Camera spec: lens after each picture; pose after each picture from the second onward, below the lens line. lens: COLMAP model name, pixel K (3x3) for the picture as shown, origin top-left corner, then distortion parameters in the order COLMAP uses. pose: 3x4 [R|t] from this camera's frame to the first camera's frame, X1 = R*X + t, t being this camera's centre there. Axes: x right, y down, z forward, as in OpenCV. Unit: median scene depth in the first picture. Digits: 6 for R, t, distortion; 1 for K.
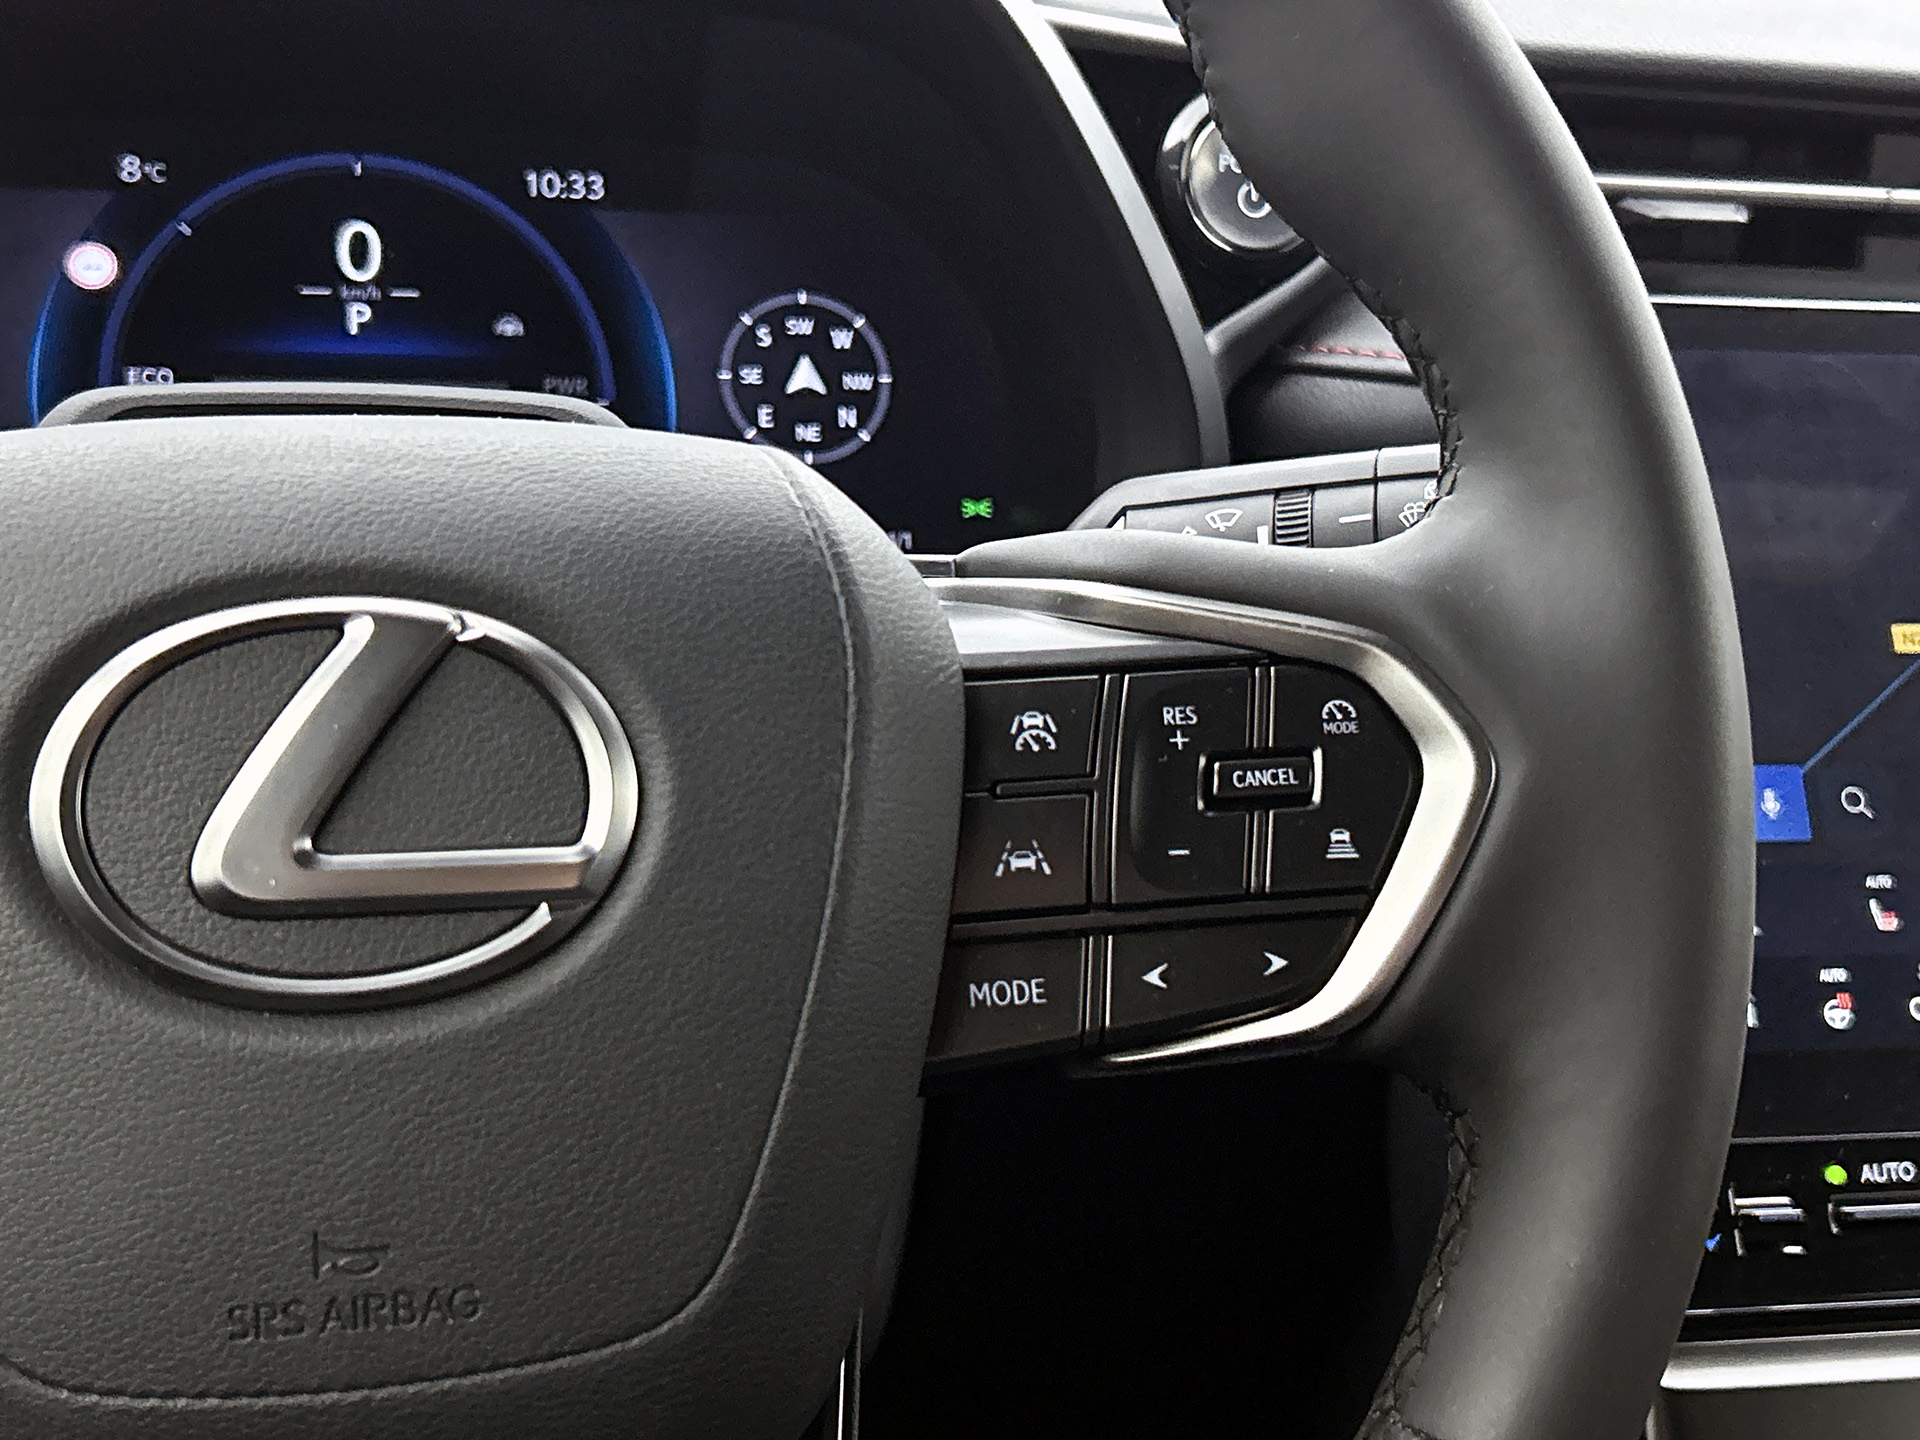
lens RADIAL K [[2543.4, 0, 975.6], [0, 2543.4, 726.2], [0, 0, 1]] dist [0.054638, 0.000000]
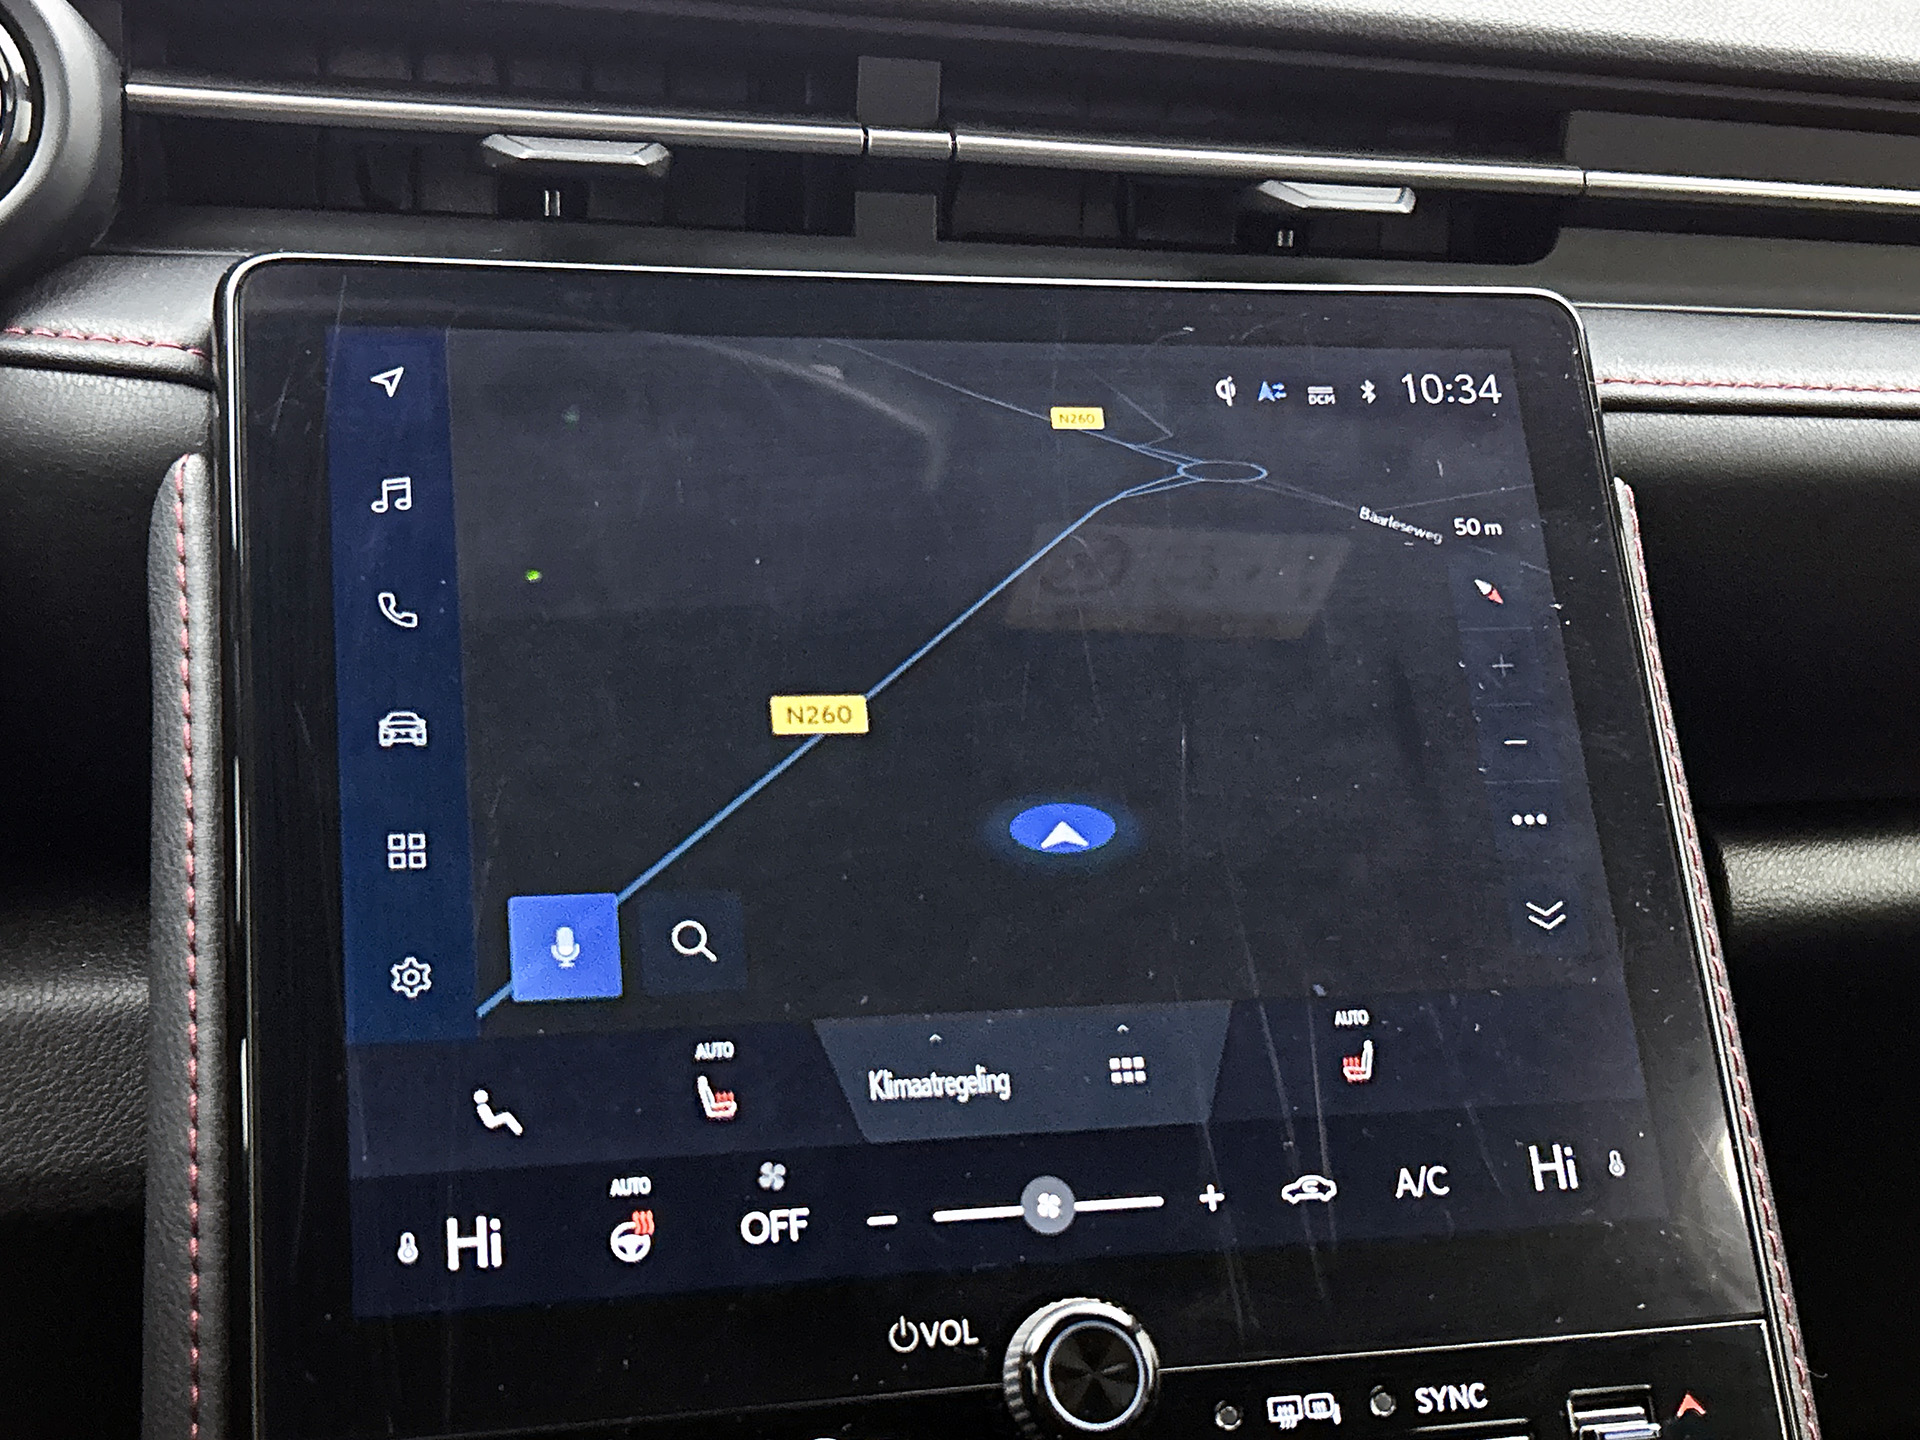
lens RADIAL K [[2543.4, 0, 988.1], [0, 2543.4, 739.4], [0, 0, 1]] dist [0.054638, 0.000000]
pose [[0.998441, -0.017481, 0.053015, 0.605892], [0.017391, 0.999846, 0.002152, -0.042506], [-0.053045, -0.001227, 0.998591, 0.425347]]
